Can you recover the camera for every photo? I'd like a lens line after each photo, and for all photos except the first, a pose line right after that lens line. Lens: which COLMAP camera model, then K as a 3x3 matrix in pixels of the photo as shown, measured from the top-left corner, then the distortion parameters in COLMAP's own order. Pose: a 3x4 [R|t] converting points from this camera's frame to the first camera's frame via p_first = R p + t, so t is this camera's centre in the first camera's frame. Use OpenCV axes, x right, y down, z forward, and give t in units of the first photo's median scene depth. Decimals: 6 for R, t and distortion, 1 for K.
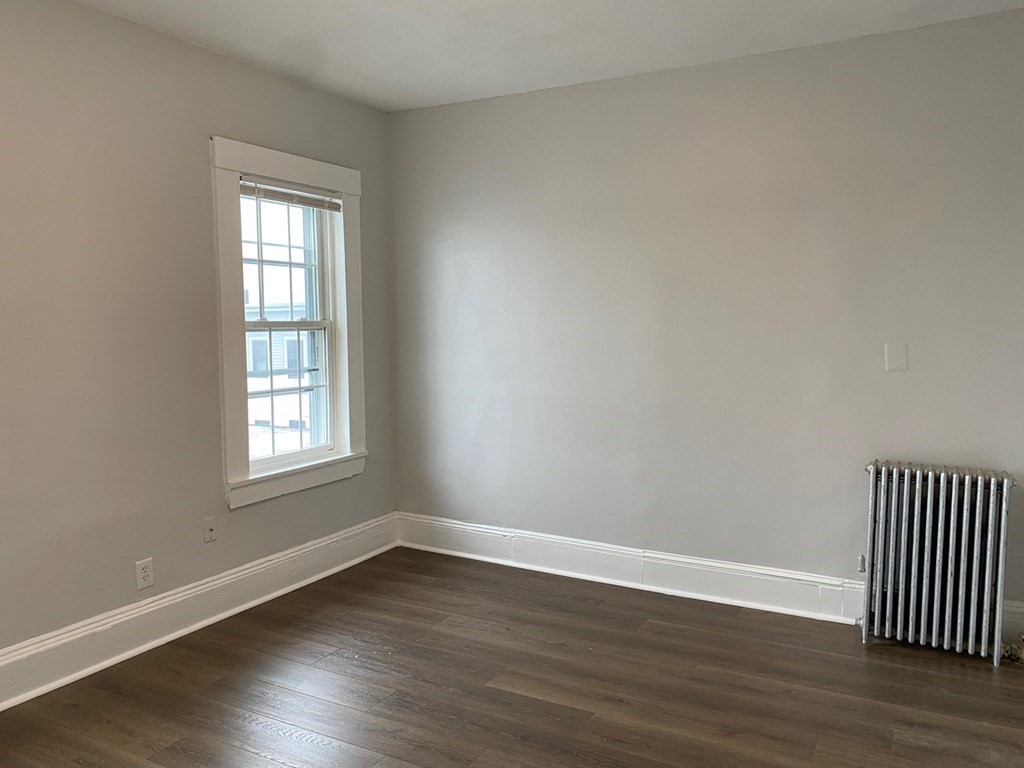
lens RADIAL K [[787.4, 0, 512.0], [0, 787.4, 384.0], [0, 0, 1]] dist [0.000078, -0.057636]
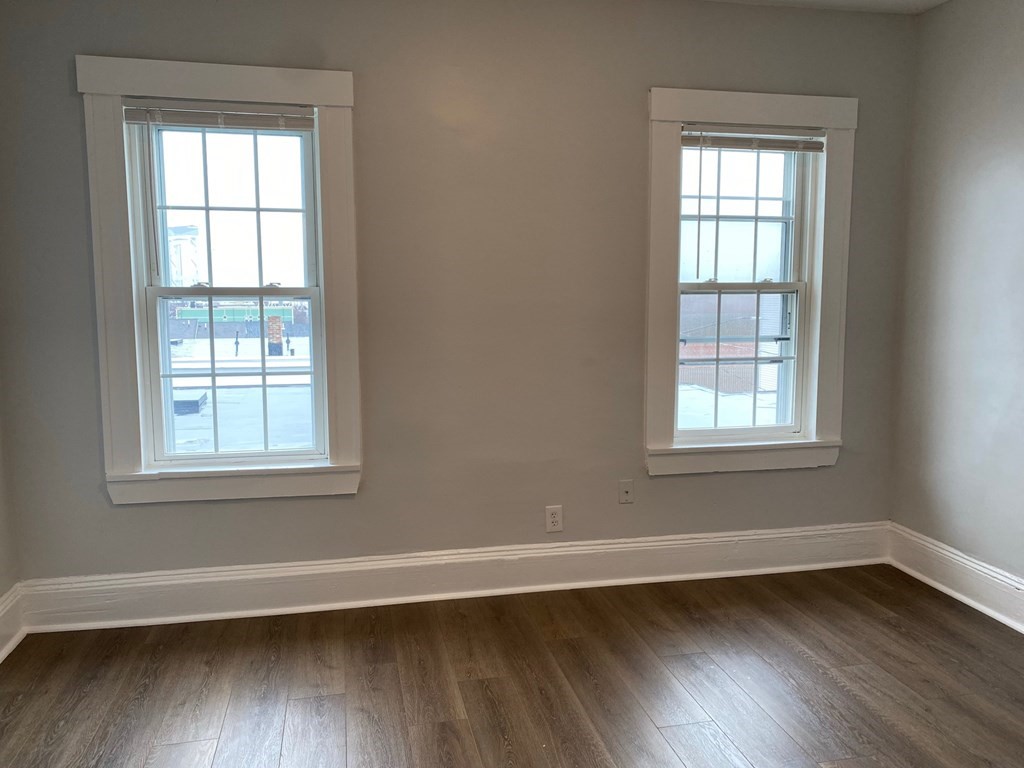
lens RADIAL K [[776.5, 0, 512.0], [0, 776.5, 384.0], [0, 0, 1]] dist [-0.002672, -0.007282]
pose [[0.639080, 0.097683, -0.762912, 0.224658], [-0.065876, 0.995209, 0.072243, -0.010814], [0.766314, 0.004088, 0.642454, 0.217953]]
